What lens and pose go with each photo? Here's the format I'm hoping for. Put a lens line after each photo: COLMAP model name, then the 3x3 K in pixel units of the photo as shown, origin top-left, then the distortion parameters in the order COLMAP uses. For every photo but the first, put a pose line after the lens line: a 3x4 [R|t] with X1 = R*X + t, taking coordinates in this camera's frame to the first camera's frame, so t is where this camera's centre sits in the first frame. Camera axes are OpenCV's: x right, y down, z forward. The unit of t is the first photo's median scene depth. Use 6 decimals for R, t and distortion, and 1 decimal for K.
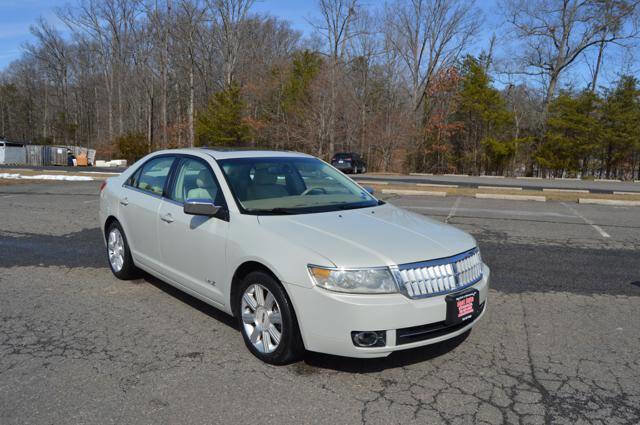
lens RADIAL K [[505.2, 0, 327.4], [0, 505.2, 211.3], [0, 0, 1]] dist [-0.090440, 0.029940]
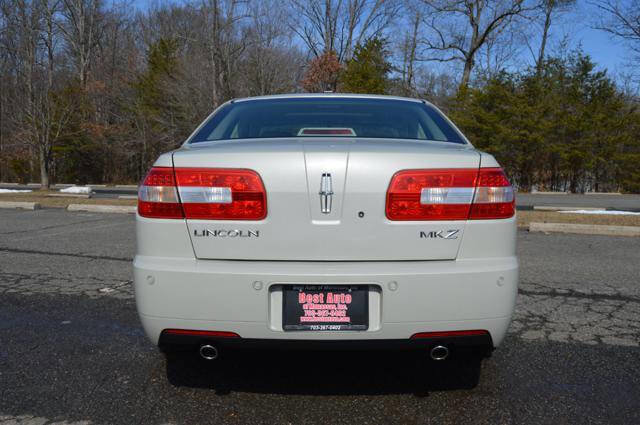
lens RADIAL K [[614.2, 0, 332.3], [0, 614.2, 208.5], [0, 0, 1]] dist [-0.073708, 0.020923]
pose [[0.999707, -0.008391, -0.022686, 0.248022], [0.007169, 0.998547, -0.053401, 0.008118], [0.023101, 0.053223, 0.998315, 0.038437]]
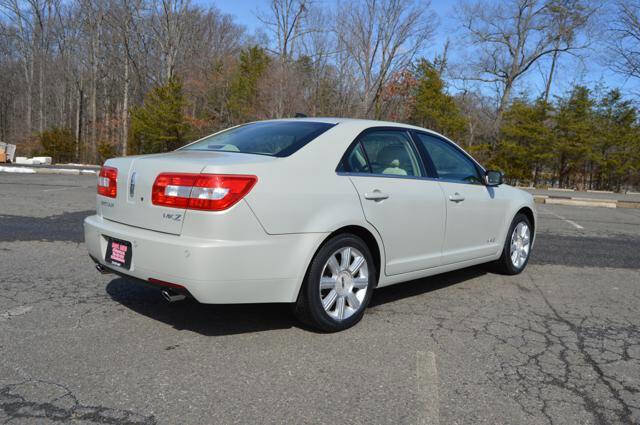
lens RADIAL K [[543.6, 0, 329.1], [0, 543.6, 209.4], [0, 0, 1]] dist [-0.084243, 0.026502]
pose [[0.992743, 0.017239, 0.119014, -0.018369], [-0.014356, 0.999583, -0.025038, 0.008084], [-0.119396, 0.023148, 0.992577, -0.013266]]
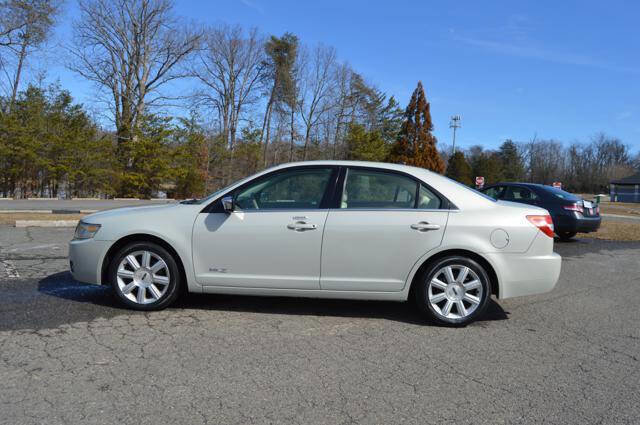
lens RADIAL K [[505.2, 0, 327.4], [0, 505.2, 211.3], [0, 0, 1]] dist [-0.090440, 0.029940]
pose [[0.592762, -0.036724, 0.804540, 0.160667], [0.072246, 0.997357, -0.007704, 0.006789], [-0.802130, 0.062691, 0.593849, 0.006311]]
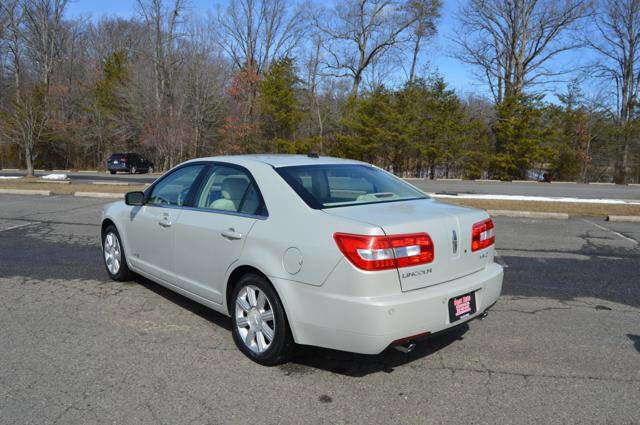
lens RADIAL K [[505.2, 0, 327.4], [0, 505.2, 211.3], [0, 0, 1]] dist [-0.090440, 0.029940]
pose [[0.992221, -0.012036, 0.123903, 0.249271], [0.012534, 0.999916, -0.003239, 0.007033], [-0.123854, 0.004767, 0.992289, -0.031637]]
